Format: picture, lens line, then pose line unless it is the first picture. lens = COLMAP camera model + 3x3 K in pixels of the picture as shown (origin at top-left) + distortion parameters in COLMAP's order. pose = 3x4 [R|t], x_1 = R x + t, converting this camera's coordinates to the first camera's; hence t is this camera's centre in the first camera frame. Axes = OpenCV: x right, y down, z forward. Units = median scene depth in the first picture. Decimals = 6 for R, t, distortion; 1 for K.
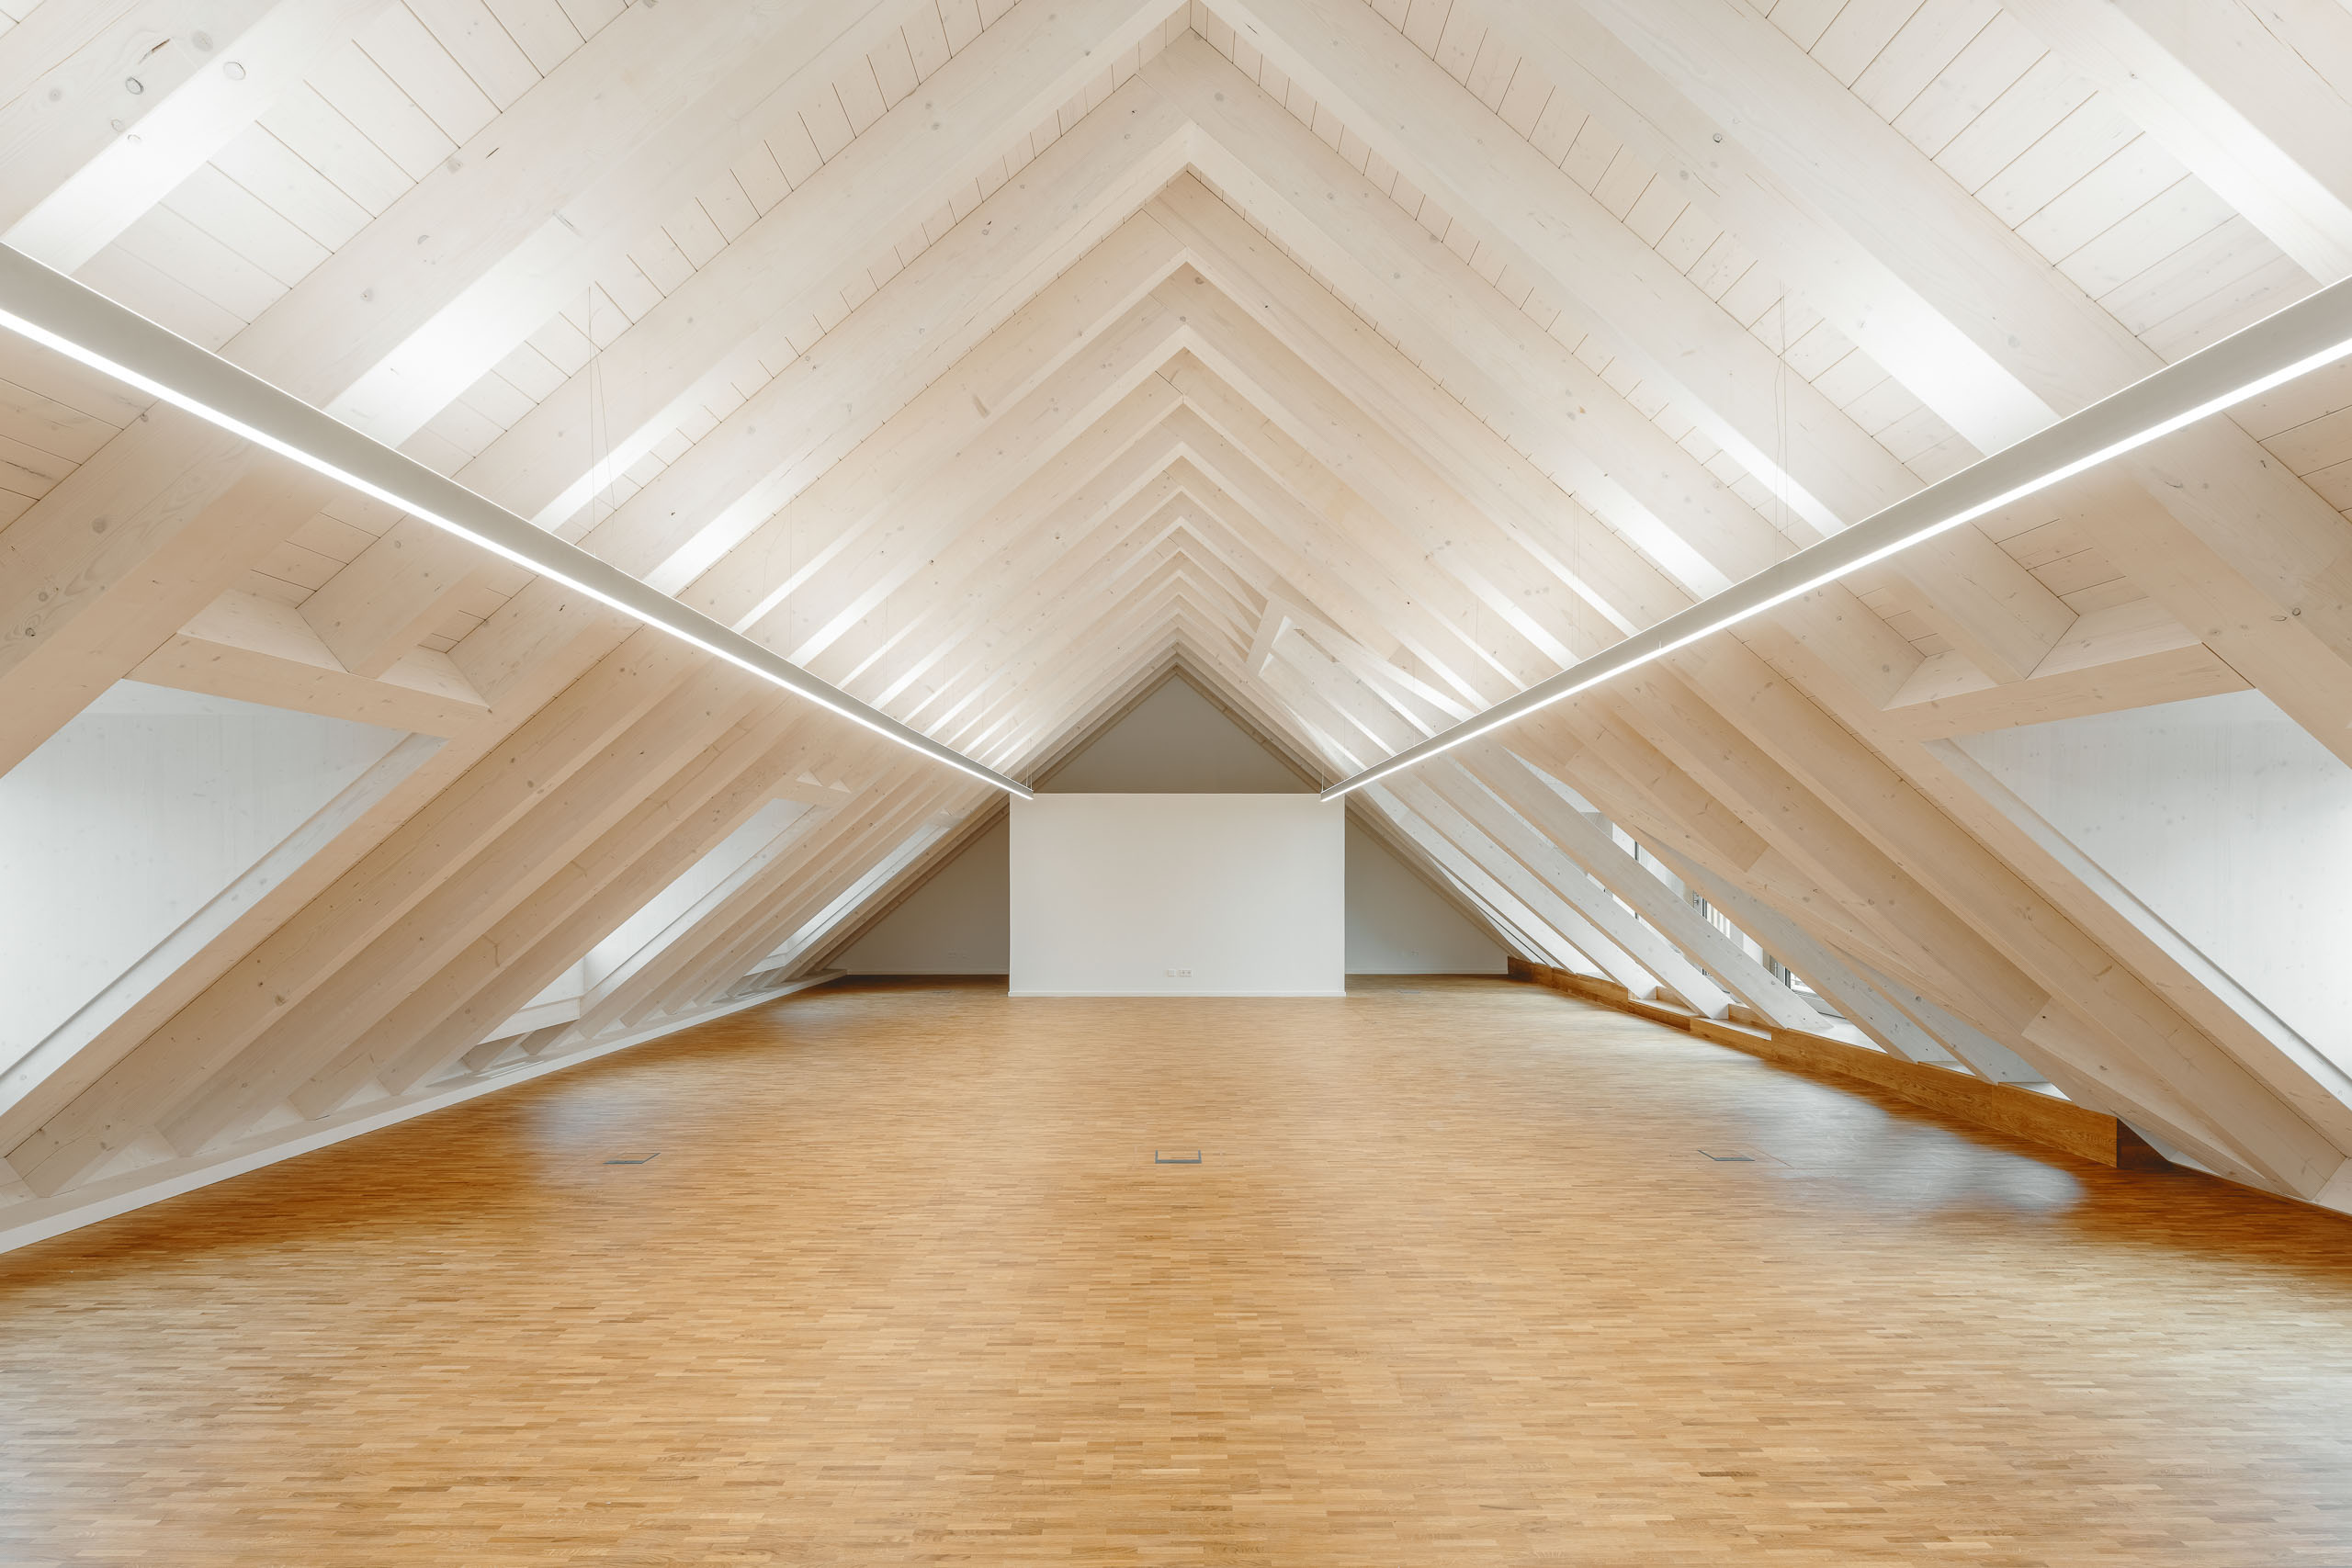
lens RADIAL K [[1018.8, 0, 1180.6], [0, 1018.8, 844.6], [0, 0, 1]] dist [0.000532, 0.000149]
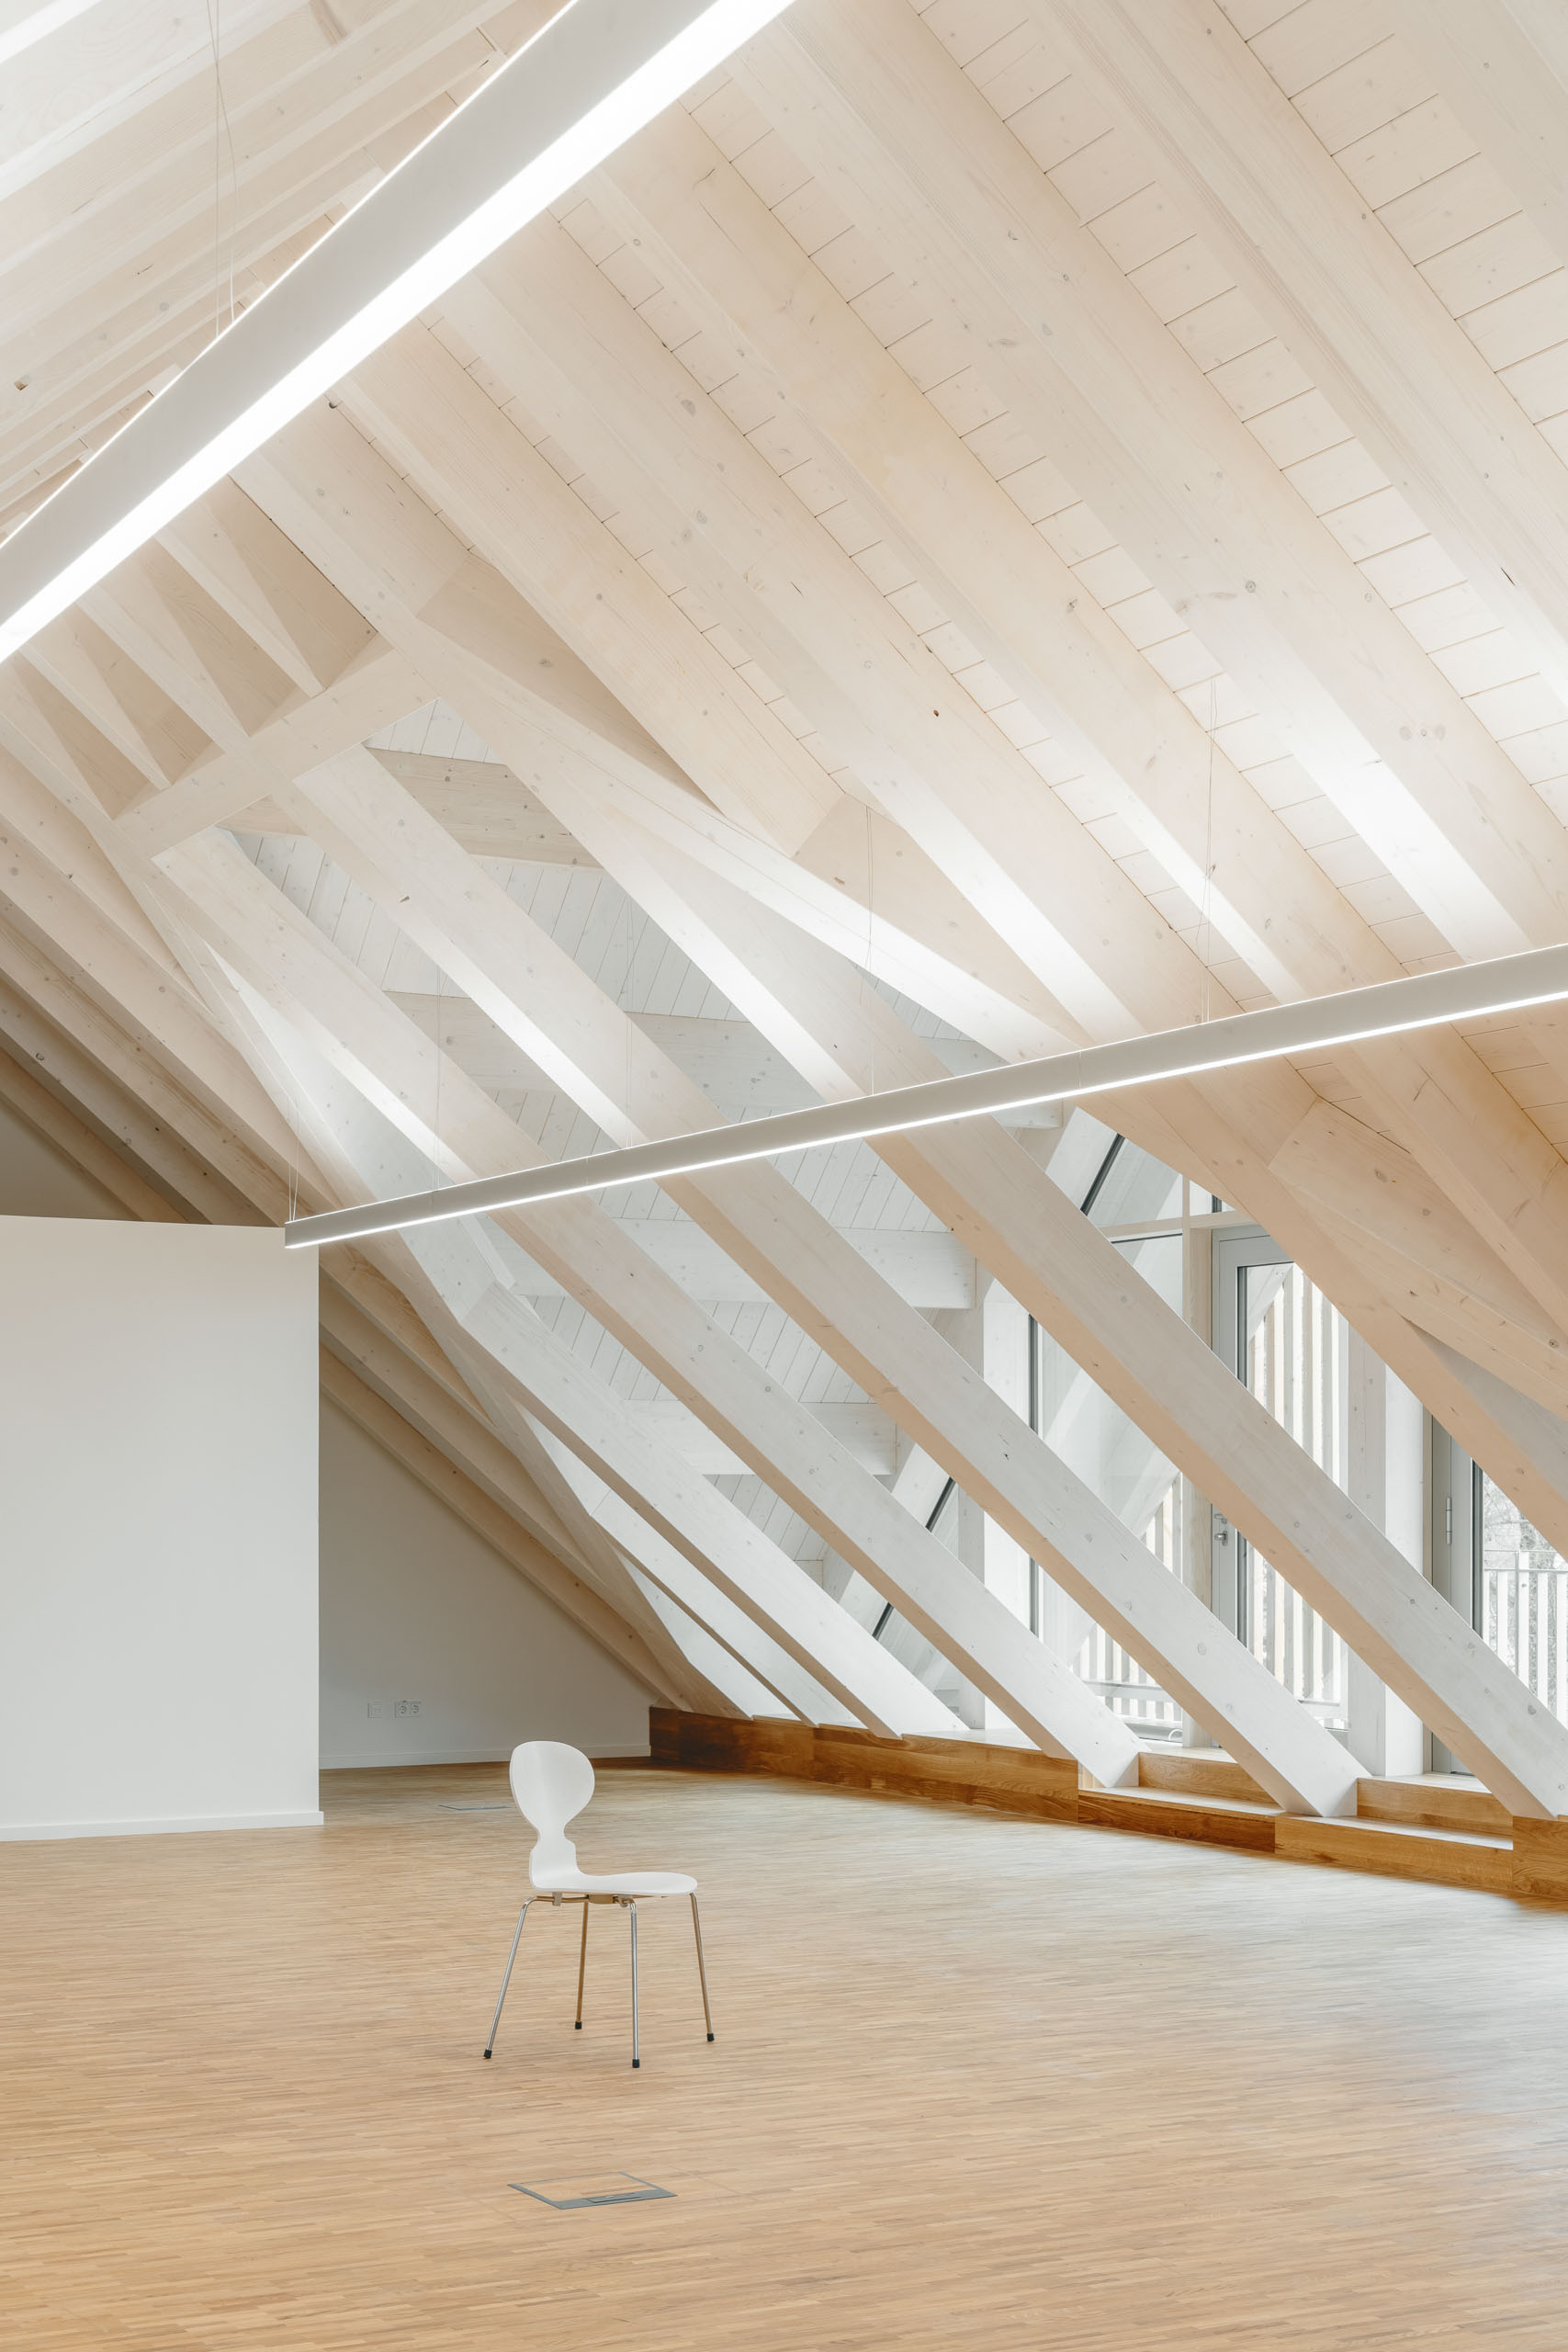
lens RADIAL K [[3159.3, 0, 777.7], [0, 3159.3, 1395.3], [0, 0, 1]] dist [-0.020603, -0.012760]
pose [[0.877983, 0.018979, 0.478315, -0.272992], [-0.013170, 0.999793, -0.015496, 0.025268], [-0.478510, 0.007306, 0.878052, -0.001738]]
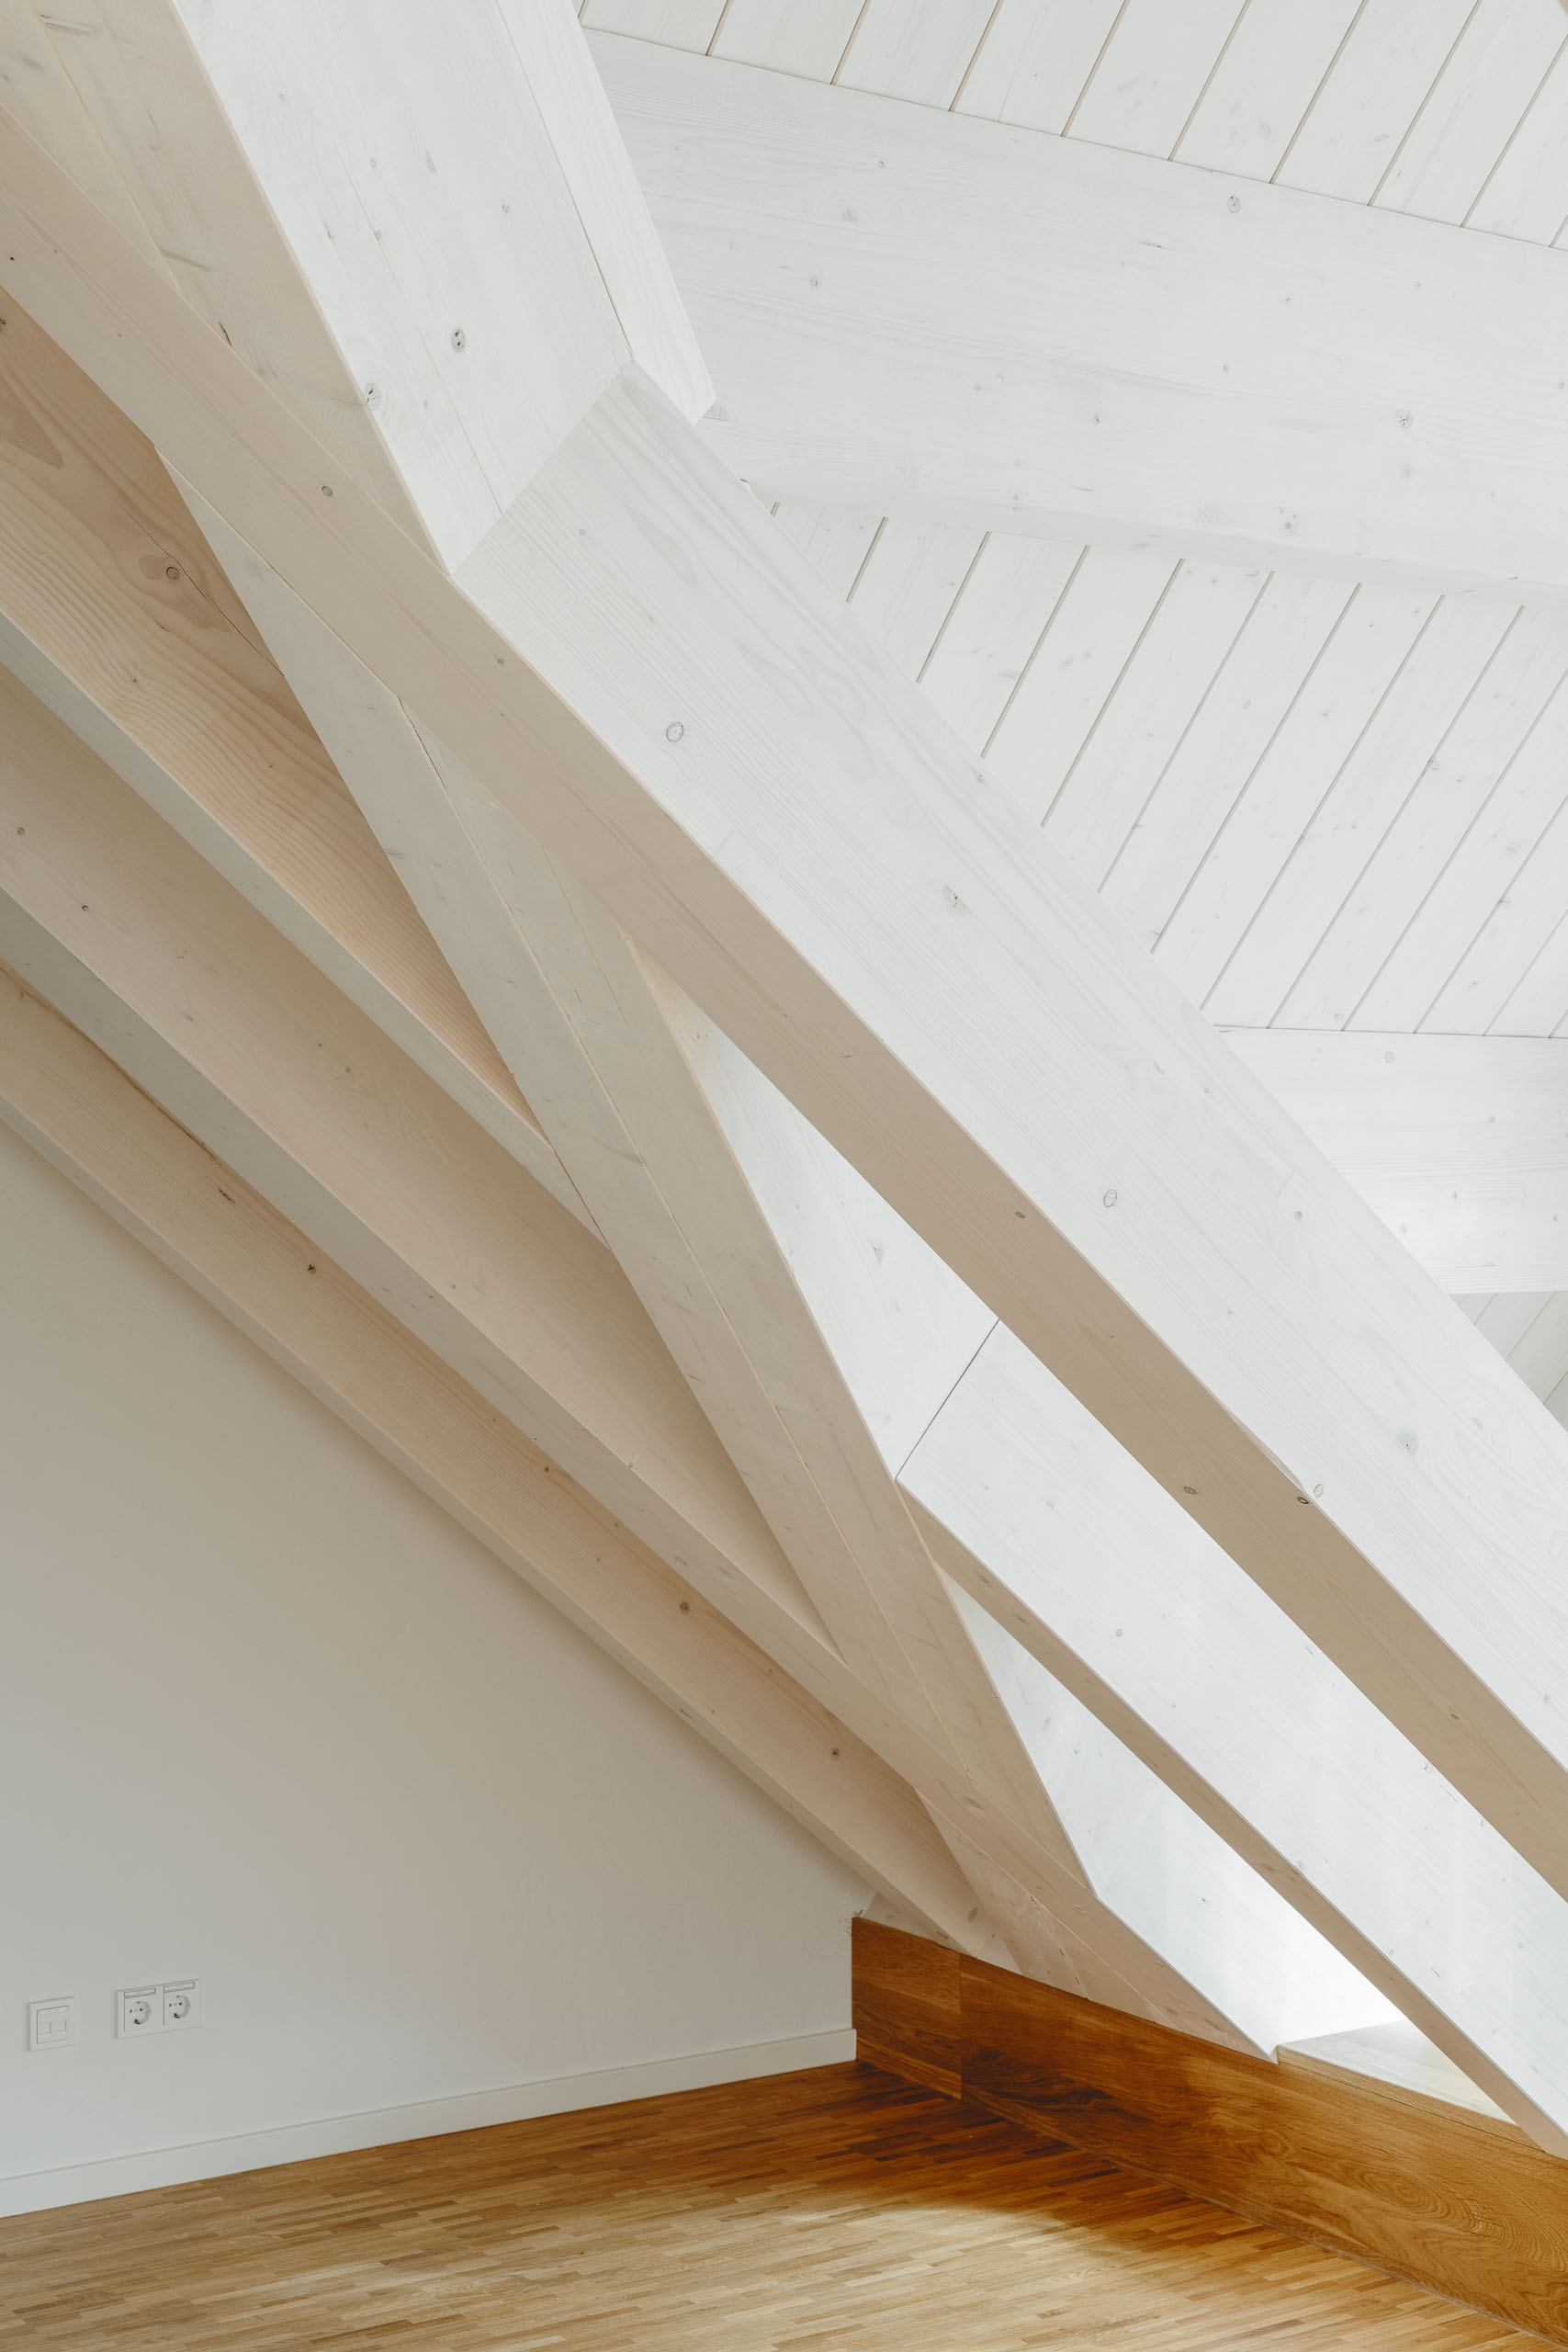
lens RADIAL K [[3234.2, 0, 784.0], [0, 3234.2, 1176.0], [0, 0, 1]] dist [0.016901, 0.003511]
pose [[0.835890, 0.006093, 0.548864, 0.148529], [-0.017680, 0.999718, 0.015828, 0.018550], [-0.548613, -0.022934, 0.835762, 1.054449]]
